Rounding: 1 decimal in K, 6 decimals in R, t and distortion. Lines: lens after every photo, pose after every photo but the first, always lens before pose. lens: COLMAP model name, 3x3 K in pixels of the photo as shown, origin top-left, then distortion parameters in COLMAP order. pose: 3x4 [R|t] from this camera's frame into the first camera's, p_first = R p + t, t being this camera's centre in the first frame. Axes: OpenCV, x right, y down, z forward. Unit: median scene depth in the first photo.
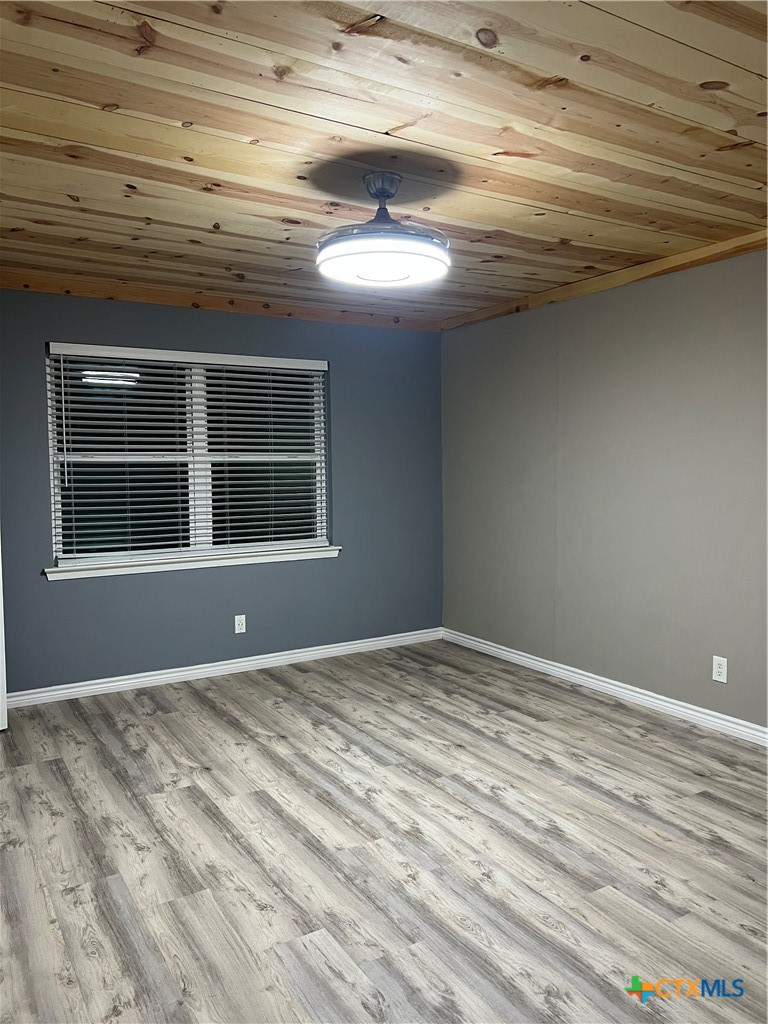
lens RADIAL K [[769.0, 0, 390.8], [0, 769.0, 510.5], [0, 0, 1]] dist [0.052495, -0.052363]
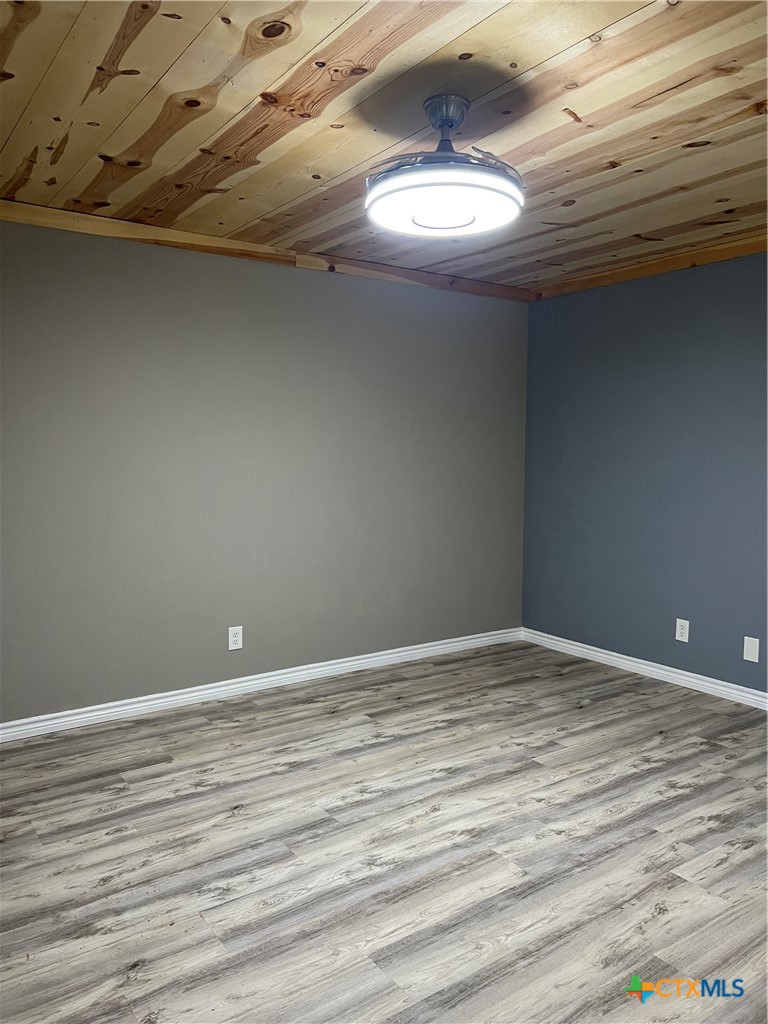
lens RADIAL K [[769.0, 0, 389.3], [0, 769.0, 514.7], [0, 0, 1]] dist [0.052495, -0.052363]
pose [[-0.066978, -0.077164, 0.994766, -0.722814], [0.064034, 0.994617, 0.081463, -0.045838], [-0.995698, 0.069155, -0.061676, 0.935091]]
